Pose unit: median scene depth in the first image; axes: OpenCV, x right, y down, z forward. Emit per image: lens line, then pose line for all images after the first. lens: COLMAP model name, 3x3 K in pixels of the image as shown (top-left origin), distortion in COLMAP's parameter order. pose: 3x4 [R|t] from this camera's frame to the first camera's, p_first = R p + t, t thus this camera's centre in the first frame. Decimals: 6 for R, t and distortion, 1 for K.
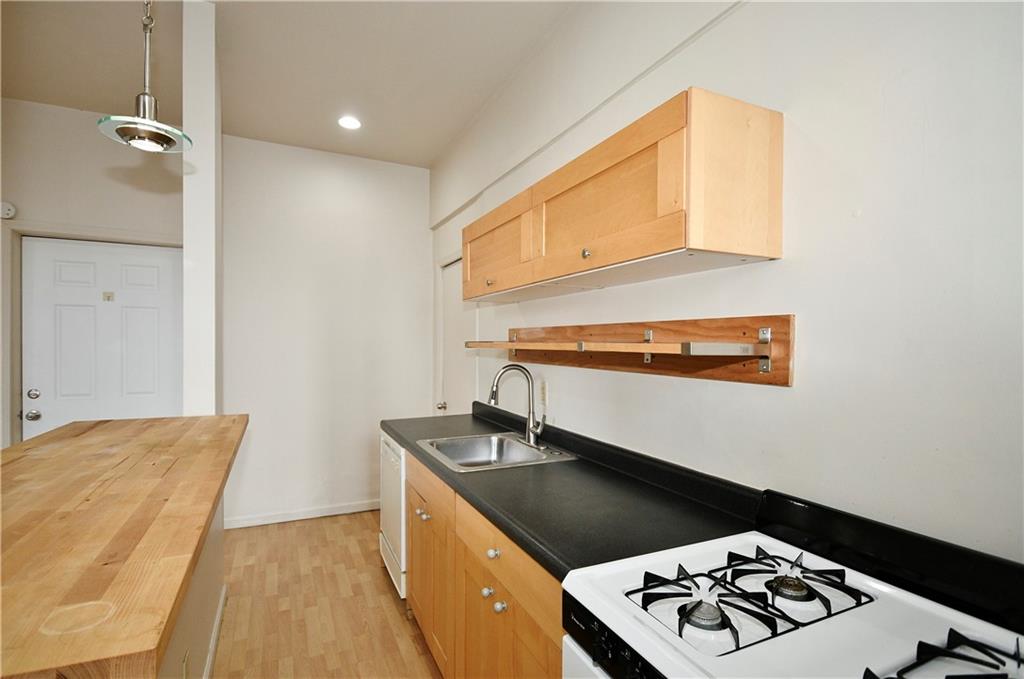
lens RADIAL K [[492.1, 0, 511.7], [0, 492.1, 343.5], [0, 0, 1]] dist [-0.001216, -0.000260]
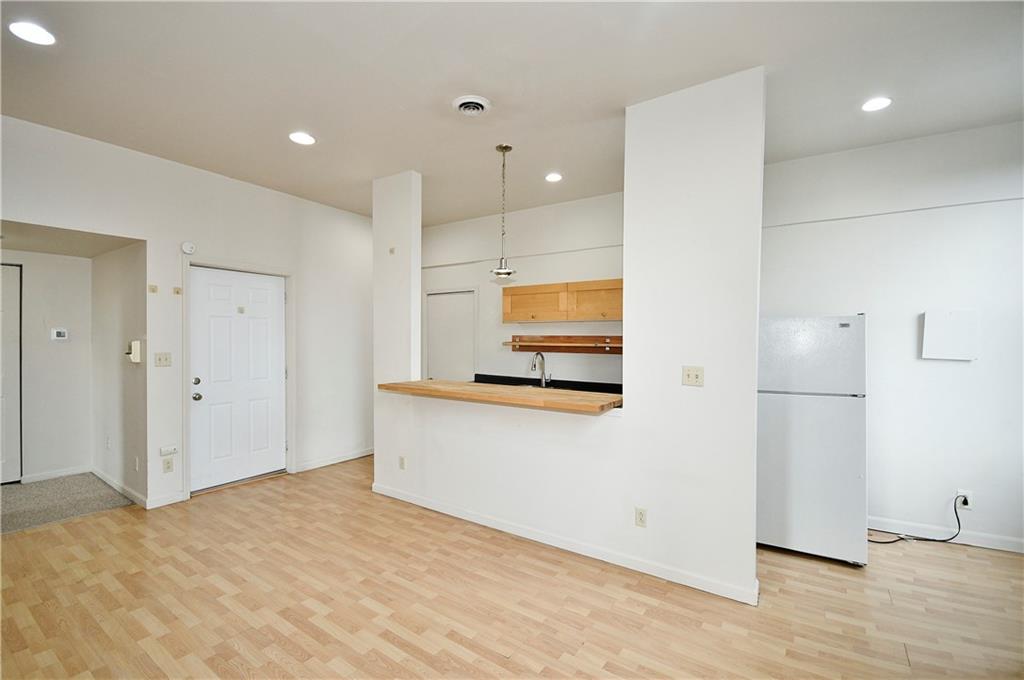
lens RADIAL K [[451.1, 0, 511.3], [0, 451.1, 338.6], [0, 0, 1]] dist [0.001167, 0.000235]
pose [[0.865211, -0.001815, 0.501404, -0.999360], [-0.001080, 0.999984, 0.005482, -0.028859], [-0.501406, -0.005285, 0.865196, -0.636031]]
